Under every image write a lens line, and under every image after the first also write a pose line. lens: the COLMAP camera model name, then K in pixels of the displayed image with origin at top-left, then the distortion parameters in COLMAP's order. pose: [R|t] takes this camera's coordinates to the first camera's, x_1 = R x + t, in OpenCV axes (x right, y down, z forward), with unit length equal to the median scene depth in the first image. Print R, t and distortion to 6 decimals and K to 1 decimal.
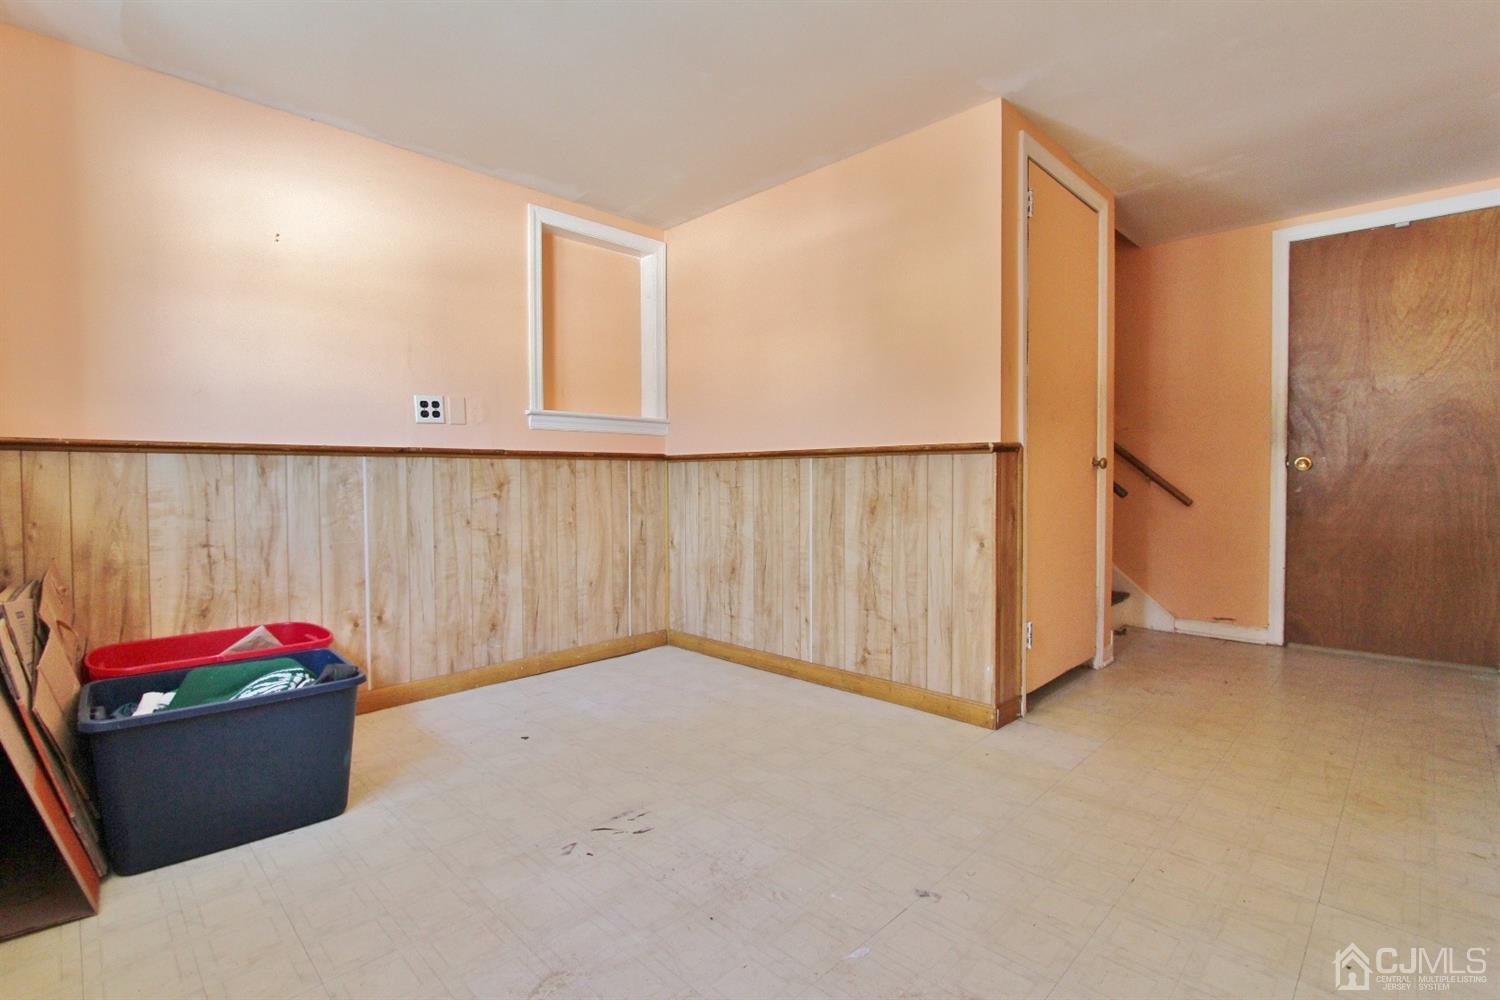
lens RADIAL K [[690.6, 0, 743.7], [0, 690.6, 492.9], [0, 0, 1]] dist [-0.017993, 0.000596]
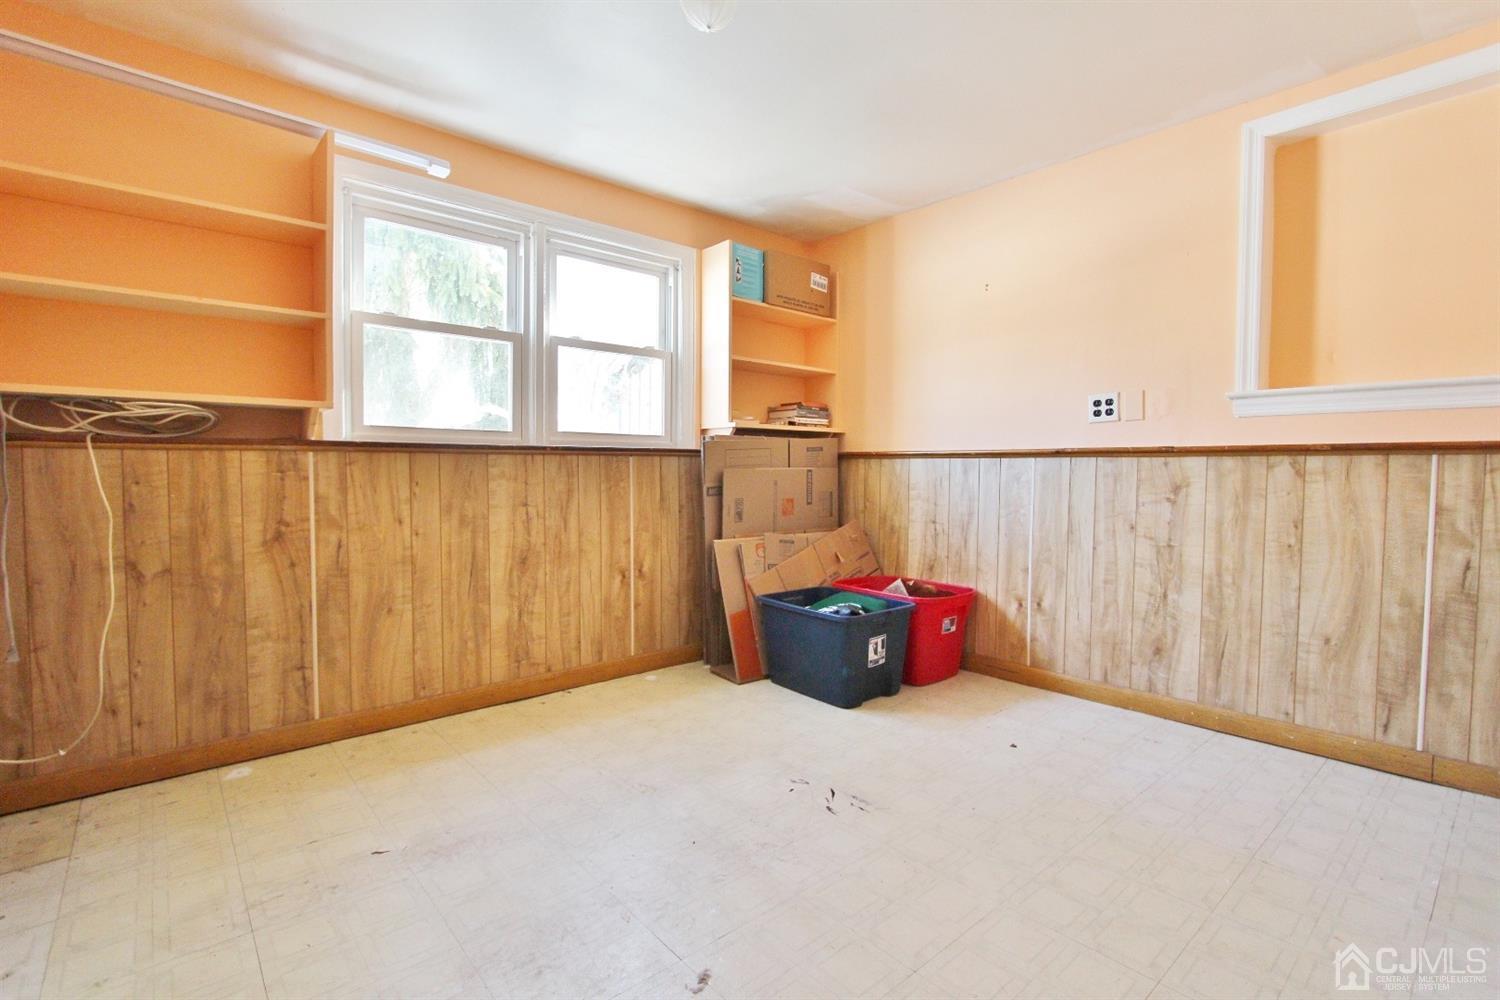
lens RADIAL K [[690.6, 0, 745.1], [0, 690.6, 498.0], [0, 0, 1]] dist [-0.017993, 0.000596]
pose [[-0.066452, 0.047238, -0.996671, 0.532010], [-0.029326, 0.998355, 0.049273, -0.025744], [0.997359, 0.032502, -0.064958, 0.537744]]
